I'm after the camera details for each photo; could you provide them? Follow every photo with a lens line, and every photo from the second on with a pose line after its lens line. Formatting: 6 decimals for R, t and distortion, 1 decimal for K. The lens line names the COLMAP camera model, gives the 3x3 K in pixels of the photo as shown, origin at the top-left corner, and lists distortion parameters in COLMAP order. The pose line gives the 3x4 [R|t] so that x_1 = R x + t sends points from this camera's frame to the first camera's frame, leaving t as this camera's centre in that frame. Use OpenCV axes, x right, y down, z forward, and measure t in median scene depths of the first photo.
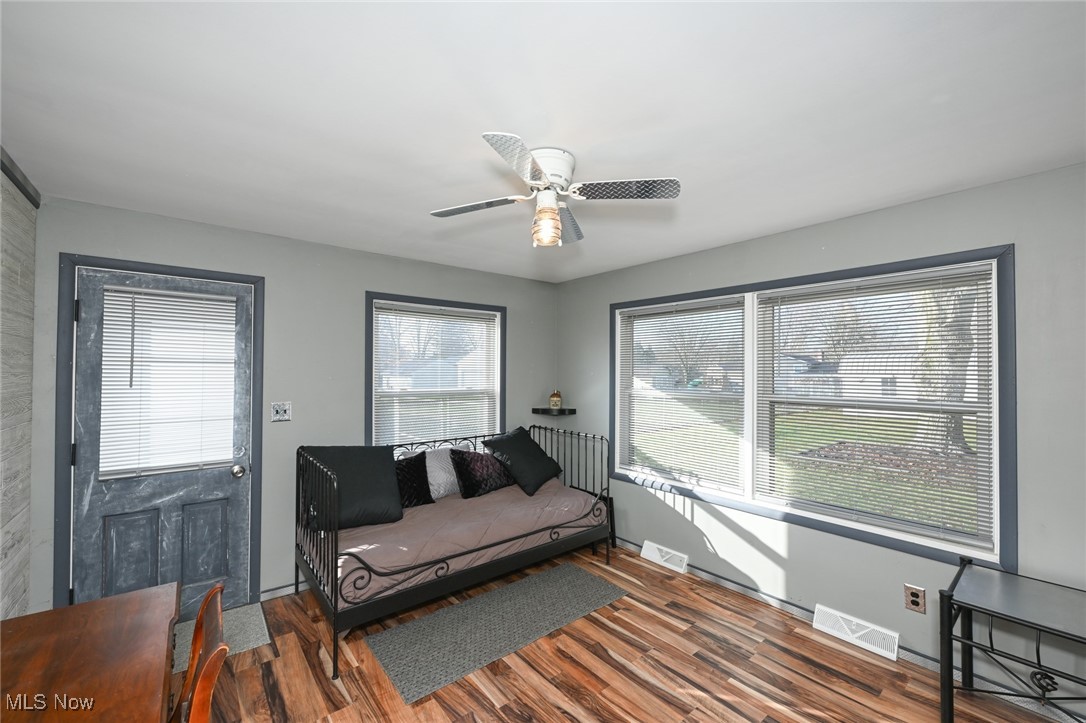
lens RADIAL K [[433.9, 0, 543.0], [0, 433.9, 364.0], [0, 0, 1]] dist [0.000726, 0.000362]
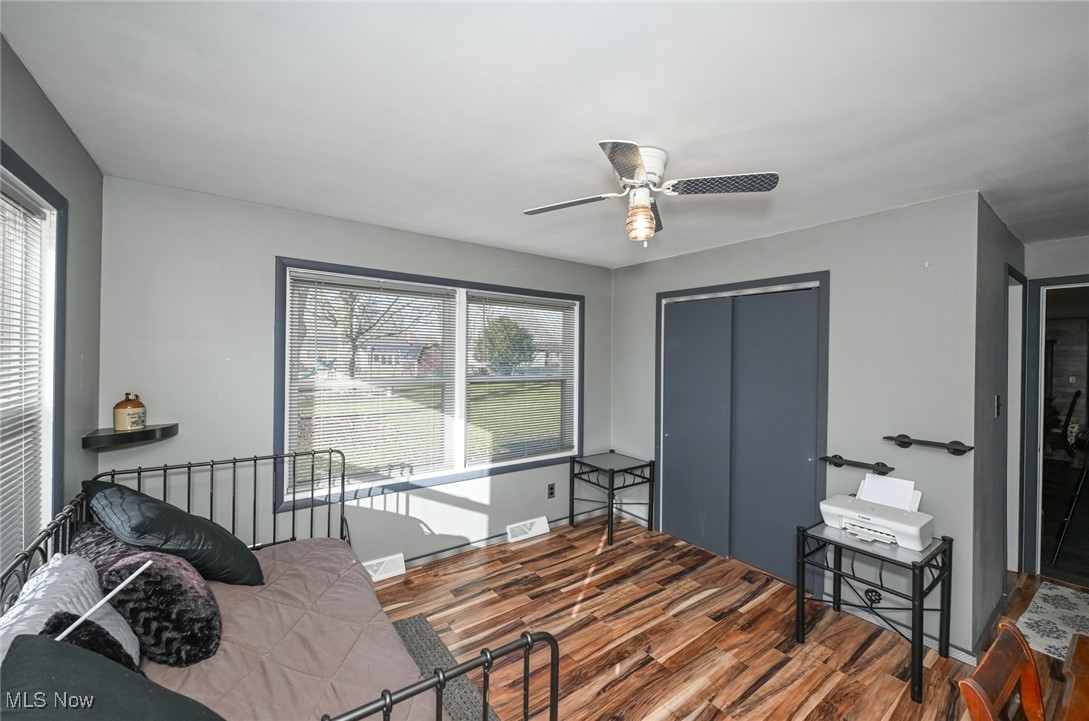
lens RADIAL K [[431.0, 0, 544.8], [0, 431.0, 357.8], [0, 0, 1]] dist [0.002607, 0.000196]
pose [[0.065805, -0.008211, 0.997799, -0.666884], [-0.026377, 0.999602, 0.009966, 0.000862], [-0.997484, -0.026975, 0.065562, 0.741850]]
